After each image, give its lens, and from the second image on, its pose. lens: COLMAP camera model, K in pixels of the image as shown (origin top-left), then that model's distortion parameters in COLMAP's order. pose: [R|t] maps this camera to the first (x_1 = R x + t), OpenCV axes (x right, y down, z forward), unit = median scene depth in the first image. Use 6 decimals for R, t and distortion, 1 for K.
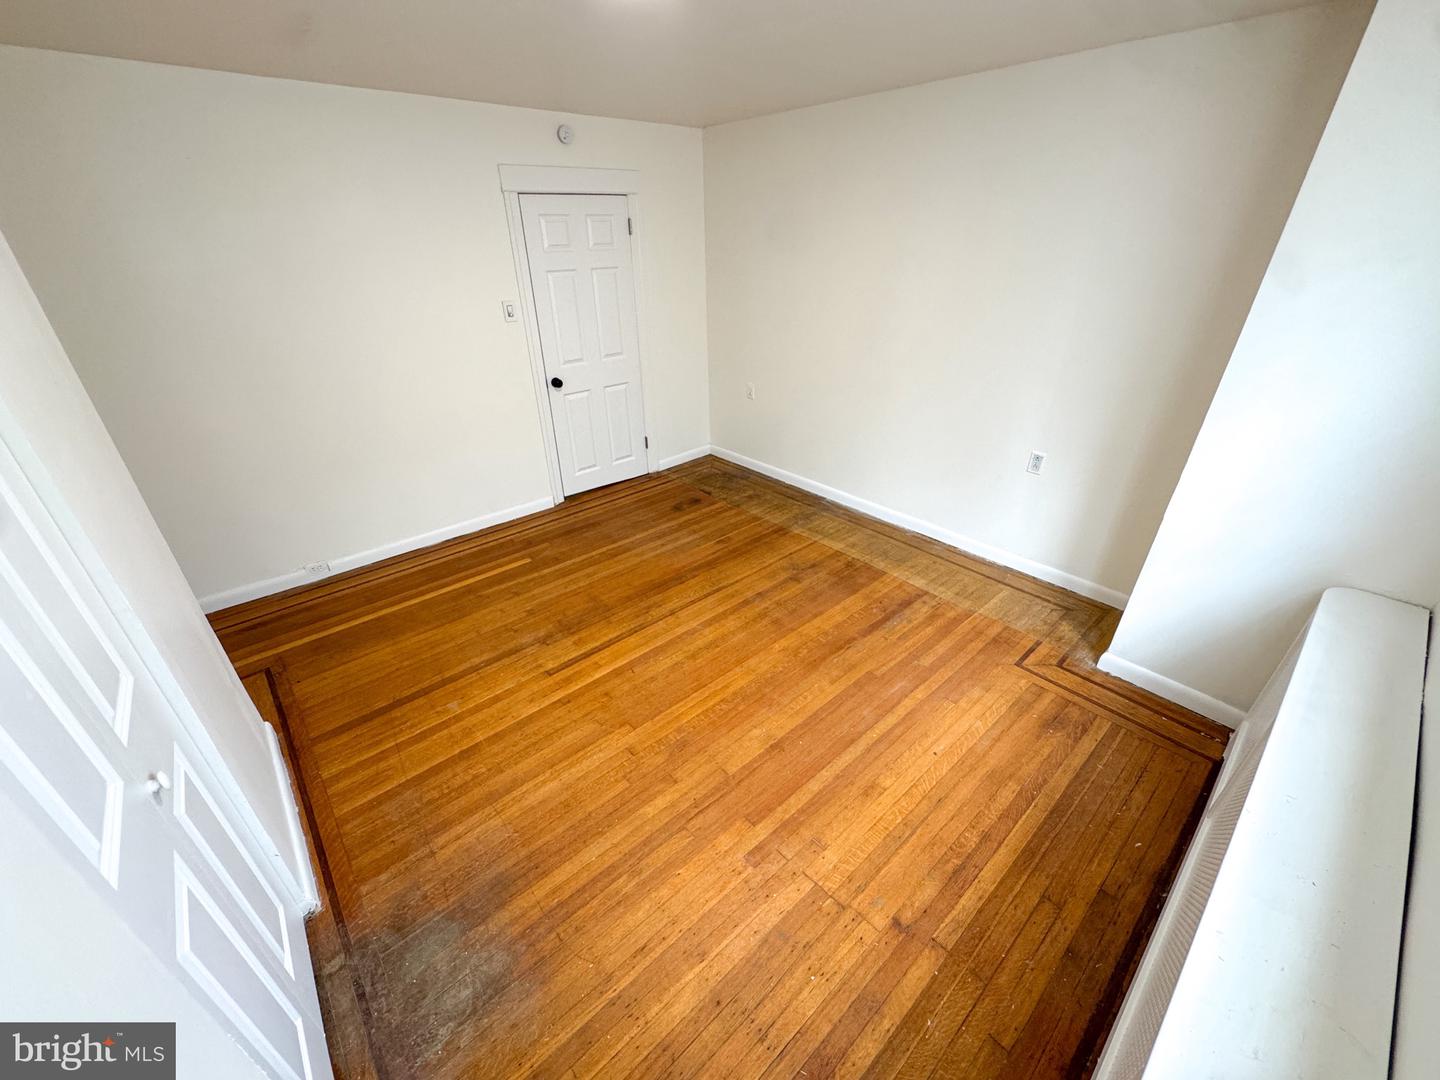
lens RADIAL K [[574.0, 0, 717.8], [0, 574.0, 540.2], [0, 0, 1]] dist [-0.002668, -0.000080]
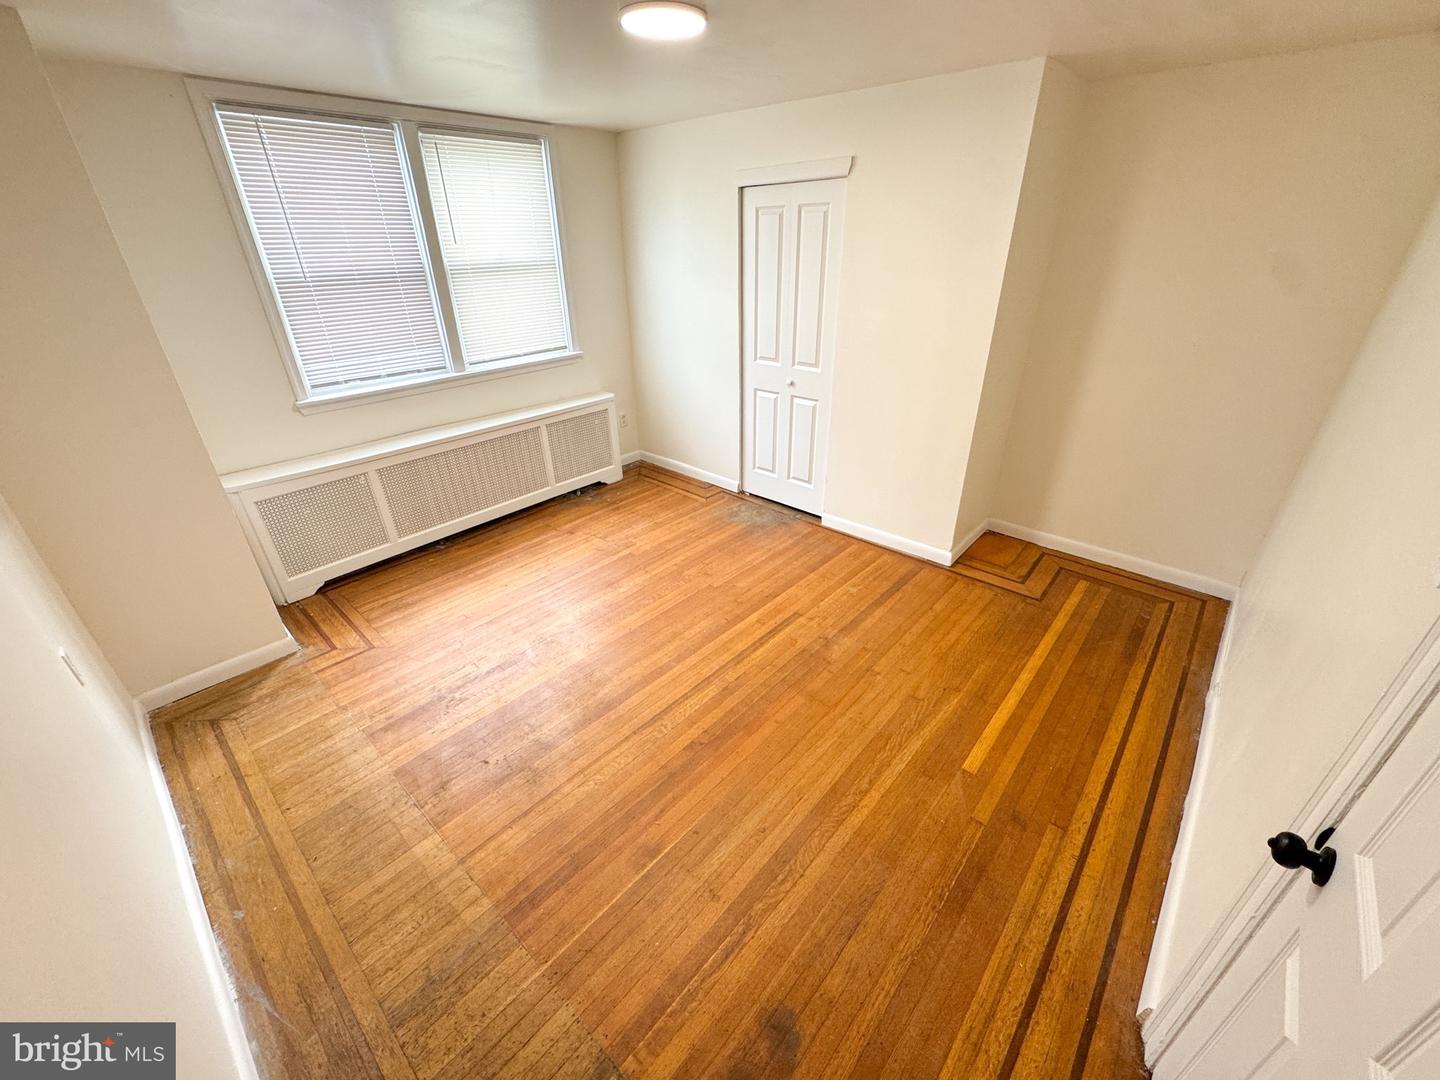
lens RADIAL K [[574.0, 0, 720.1], [0, 574.0, 540.5], [0, 0, 1]] dist [-0.002668, -0.000080]
pose [[-0.992312, 0.078577, -0.095618, -0.036055], [-0.036216, 0.554410, 0.831455, -0.766650], [0.118345, 0.828526, -0.547302, 1.414702]]
